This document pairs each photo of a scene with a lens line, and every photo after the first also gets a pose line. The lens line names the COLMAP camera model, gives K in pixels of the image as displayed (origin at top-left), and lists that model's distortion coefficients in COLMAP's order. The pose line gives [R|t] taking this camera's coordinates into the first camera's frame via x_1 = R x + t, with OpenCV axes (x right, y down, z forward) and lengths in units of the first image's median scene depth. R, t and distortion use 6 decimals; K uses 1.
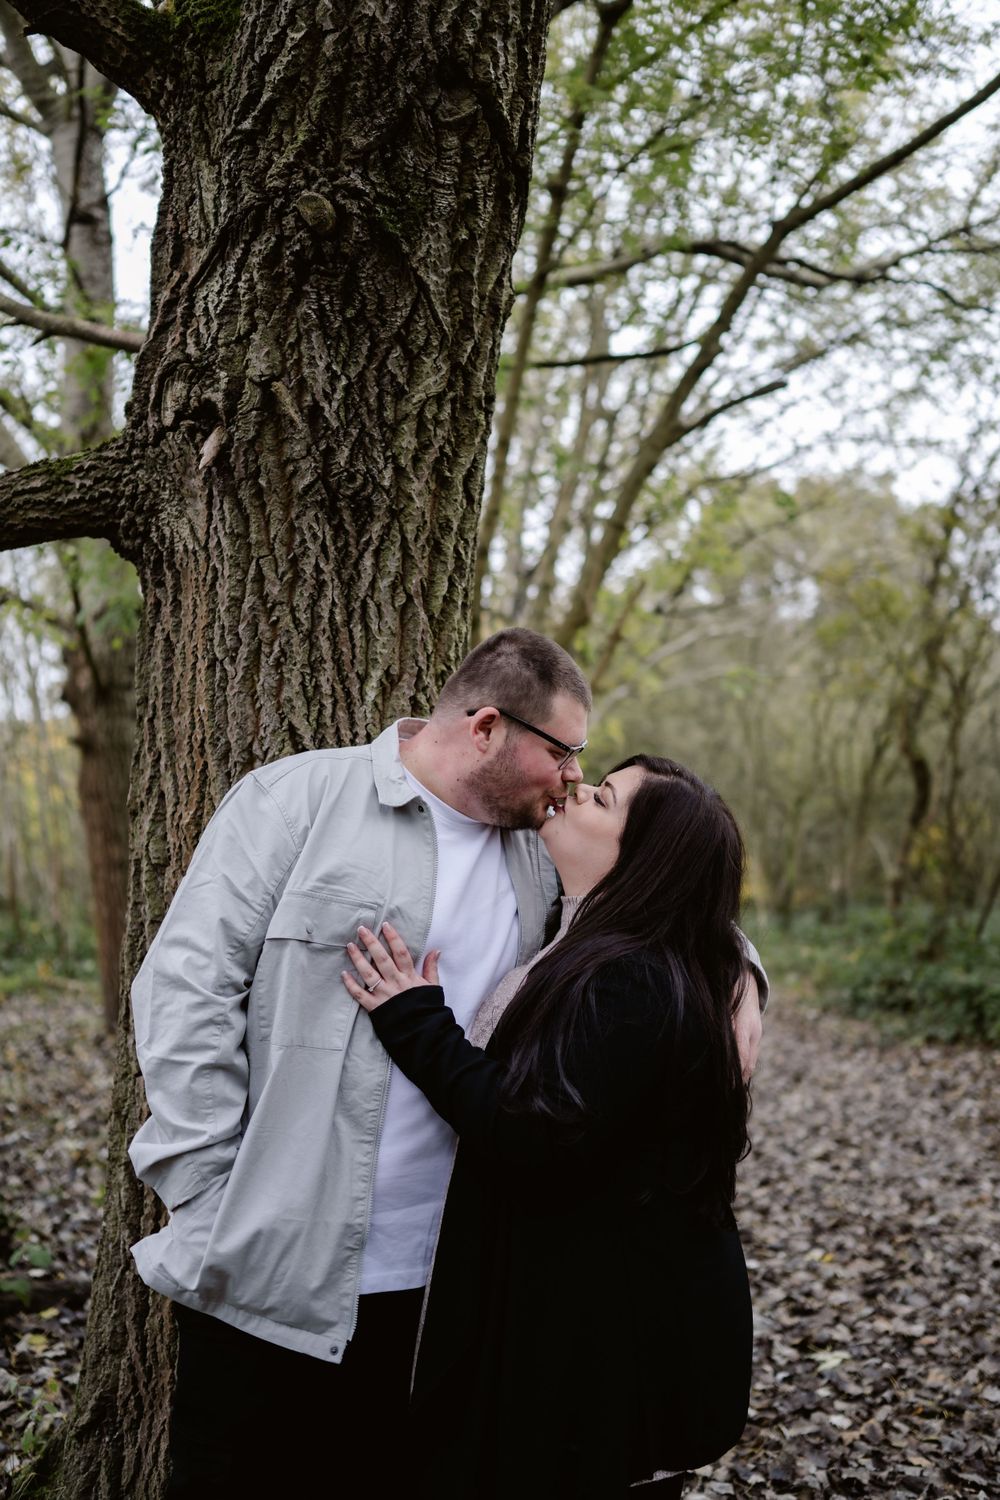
lens RADIAL K [[1404.5, 0, 496.5], [0, 1404.5, 745.1], [0, 0, 1]] dist [-0.001311, 0.000000]
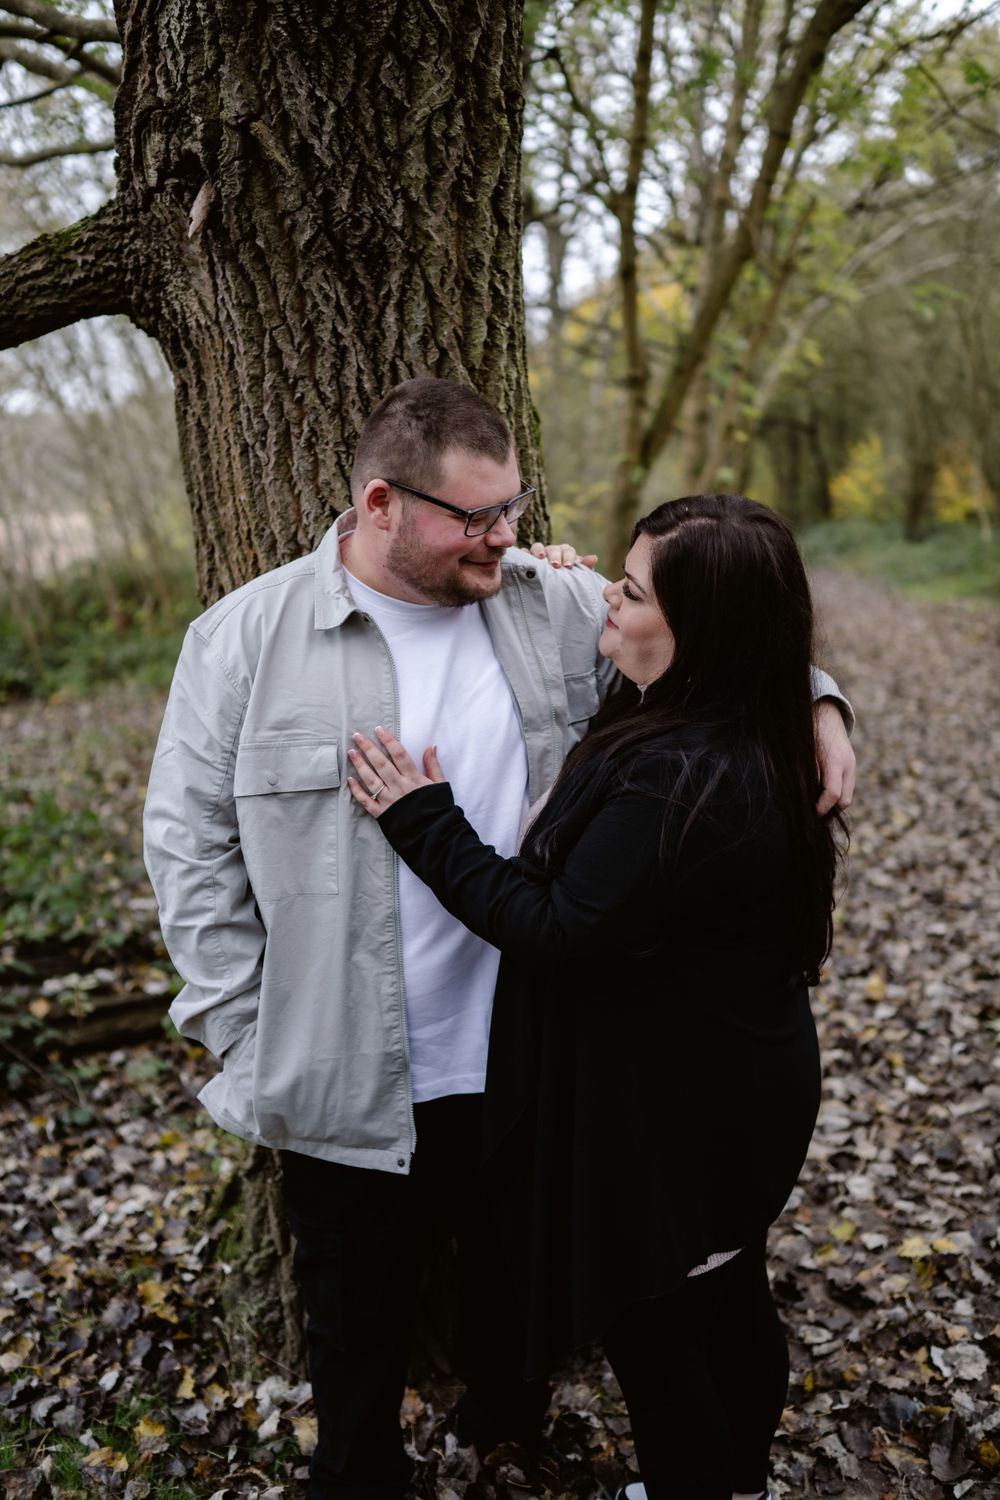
lens RADIAL K [[1404.5, 0, 499.5], [0, 1404.5, 756.4], [0, 0, 1]] dist [-0.001311, 0.000000]
pose [[0.984536, -0.069727, -0.160705, 0.100660], [0.108997, 0.961998, 0.250361, -0.077710], [0.137141, -0.264006, 0.954722, 0.080280]]
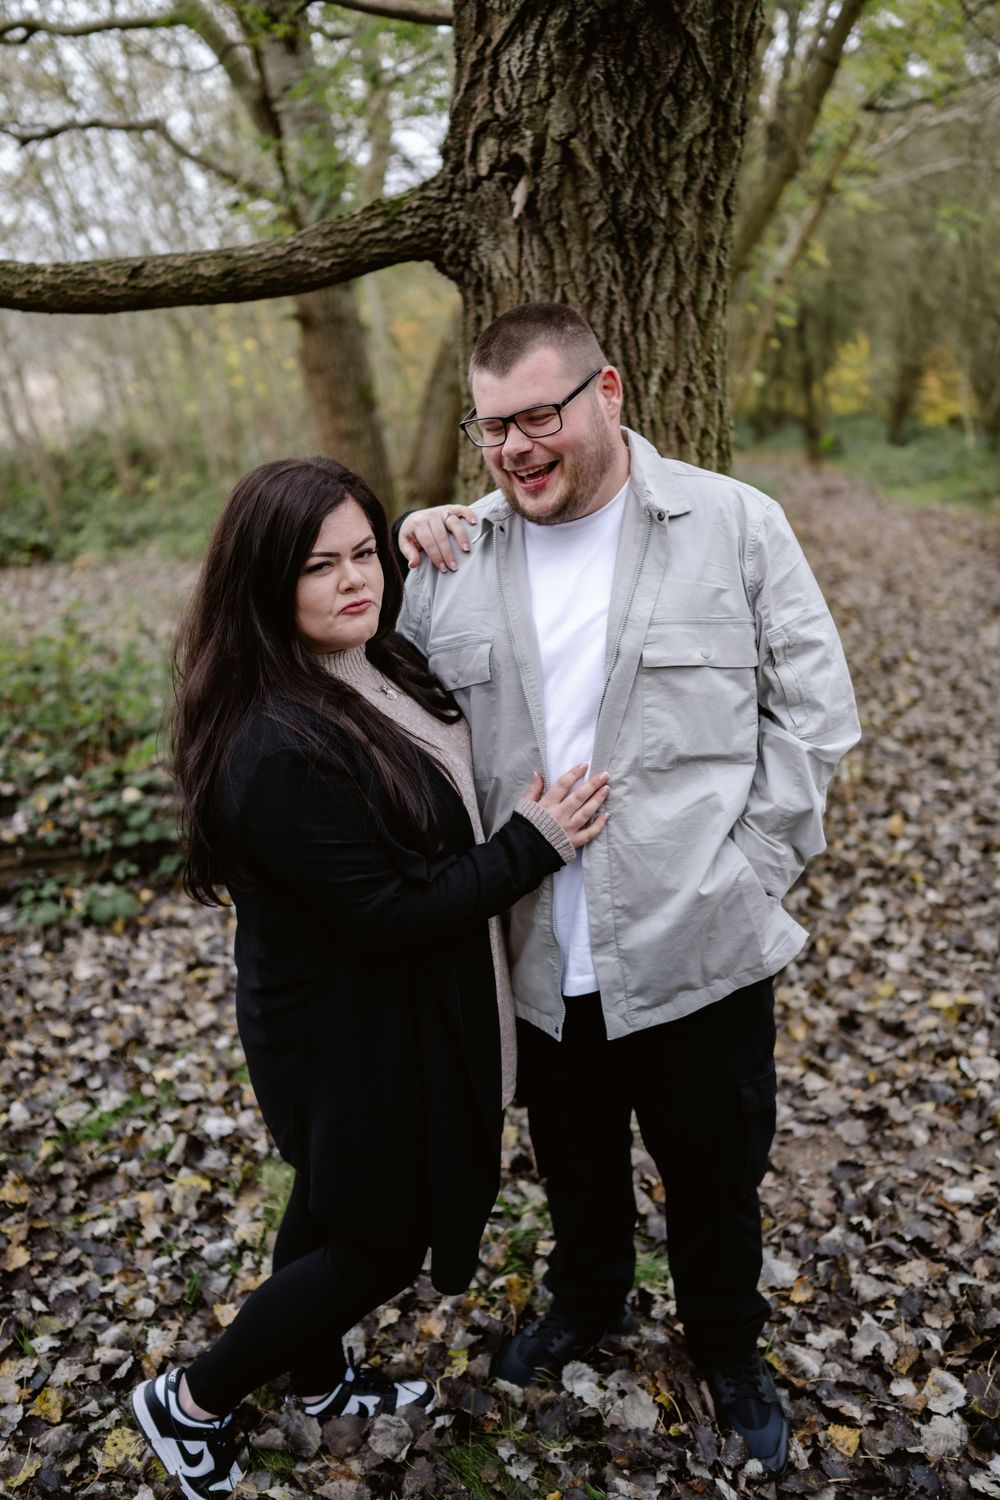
lens RADIAL K [[1404.5, 0, 511.7], [0, 1404.5, 749.0], [0, 0, 1]] dist [-0.001311, 0.000000]
pose [[0.991303, -0.020190, -0.130042, -0.058305], [0.061820, 0.943787, 0.324723, -0.150080], [0.116175, -0.329938, 0.936827, -0.320363]]
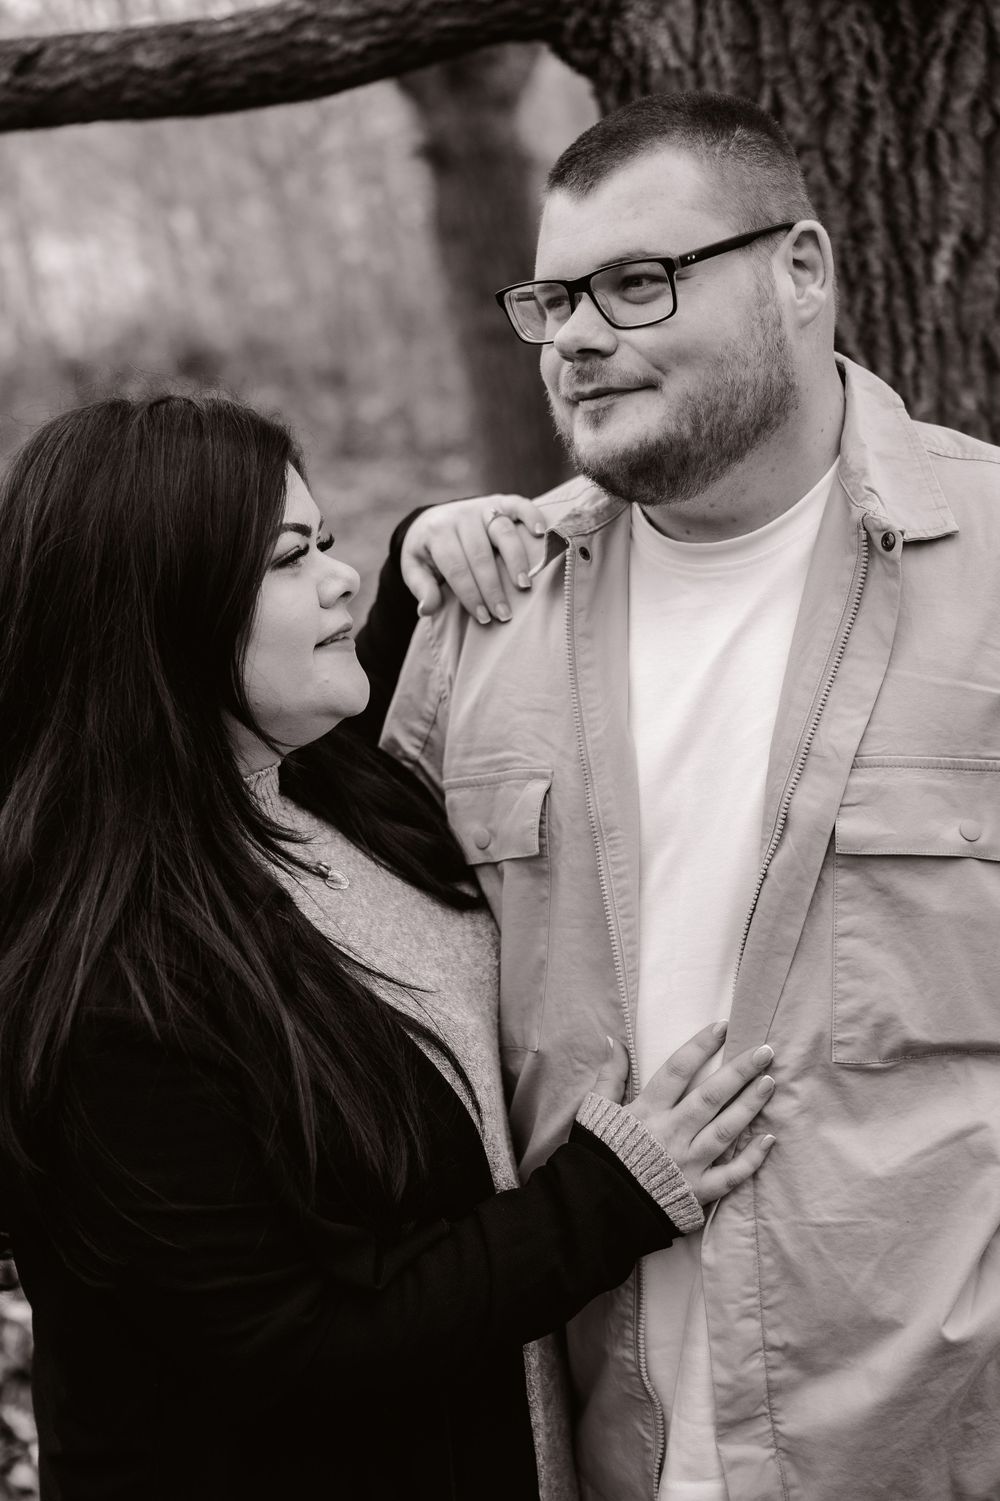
lens RADIAL K [[2201.2, 0, 504.1], [0, 2201.2, 751.4], [0, 0, 1]] dist [0.012808, 0.000000]
pose [[0.968354, 0.007972, -0.249455, -0.026104], [0.065705, 0.956090, 0.285614, -0.134318], [0.240778, -0.292966, 0.925309, -0.119071]]
